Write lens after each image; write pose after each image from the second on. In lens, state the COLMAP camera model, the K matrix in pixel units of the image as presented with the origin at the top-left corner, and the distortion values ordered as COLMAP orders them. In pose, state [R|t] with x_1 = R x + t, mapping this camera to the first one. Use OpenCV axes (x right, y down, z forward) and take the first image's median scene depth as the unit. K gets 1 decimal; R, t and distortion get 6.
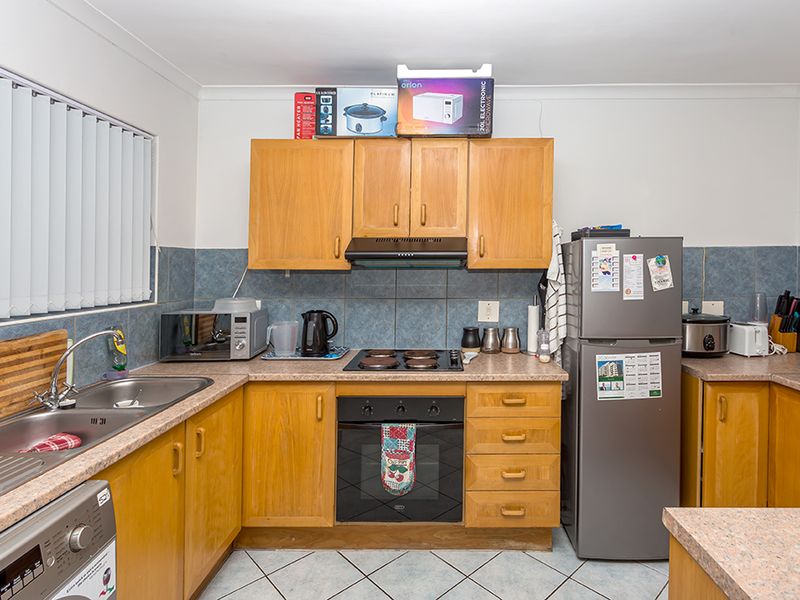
lens RADIAL K [[441.5, 0, 446.0], [0, 441.5, 277.0], [0, 0, 1]] dist [0.003633, 0.001305]
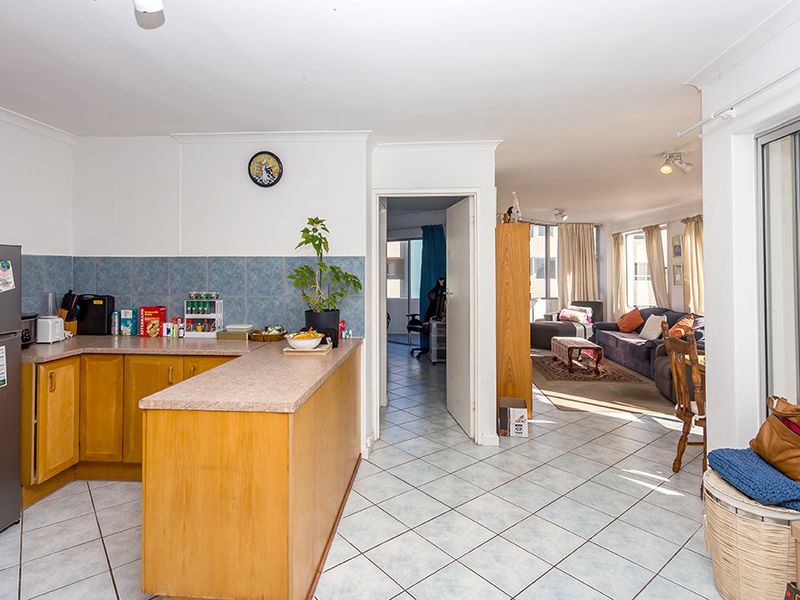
lens RADIAL K [[438.3, 0, 395.4], [0, 438.3, 269.9], [0, 0, 1]] dist [0.002389, 0.000580]
pose [[0.092620, 0.006023, 0.995683, -0.490637], [0.028826, 0.999546, -0.008728, 0.011773], [-0.995284, 0.029510, 0.092405, -0.101922]]
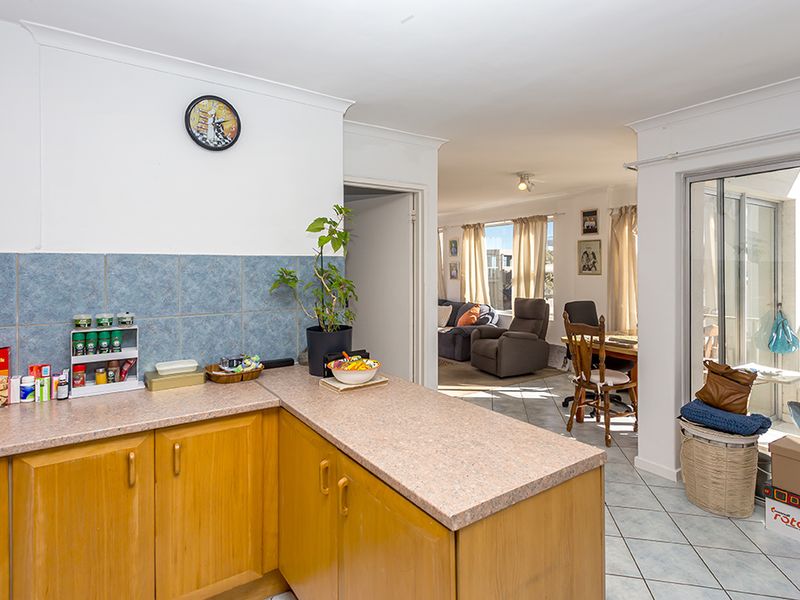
lens RADIAL K [[444.0, 0, 390.7], [0, 444.0, 267.4], [0, 0, 1]] dist [0.001193, 0.001652]
pose [[-0.546450, 0.000643, 0.837492, -0.123932], [0.029478, 0.999395, 0.018467, -0.035305], [-0.836973, 0.034779, -0.546138, 0.660190]]
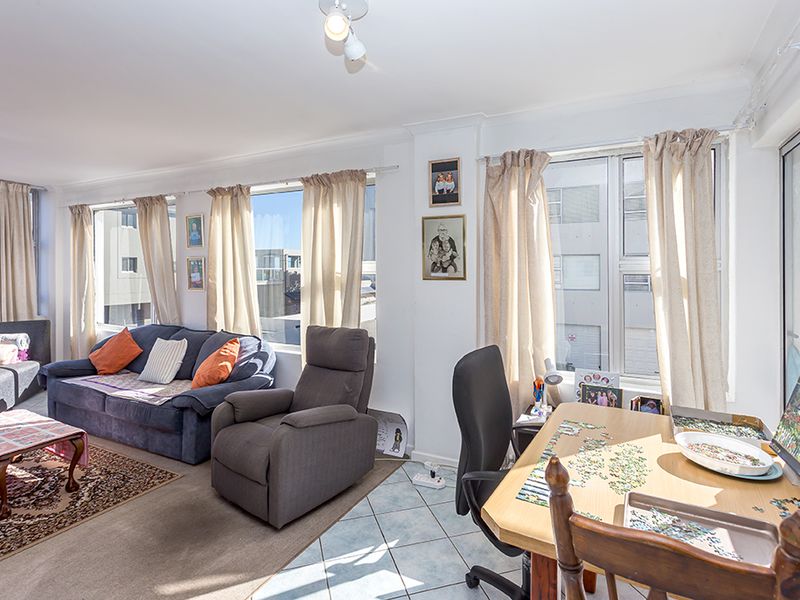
lens RADIAL K [[435.5, 0, 403.7], [0, 435.5, 265.4], [0, 0, 1]] dist [0.001146, 0.000285]
pose [[-0.885194, 0.005174, 0.465194, 0.853781], [0.017732, 0.999587, 0.022623, 0.008986], [-0.464884, 0.028275, -0.884920, -0.415832]]
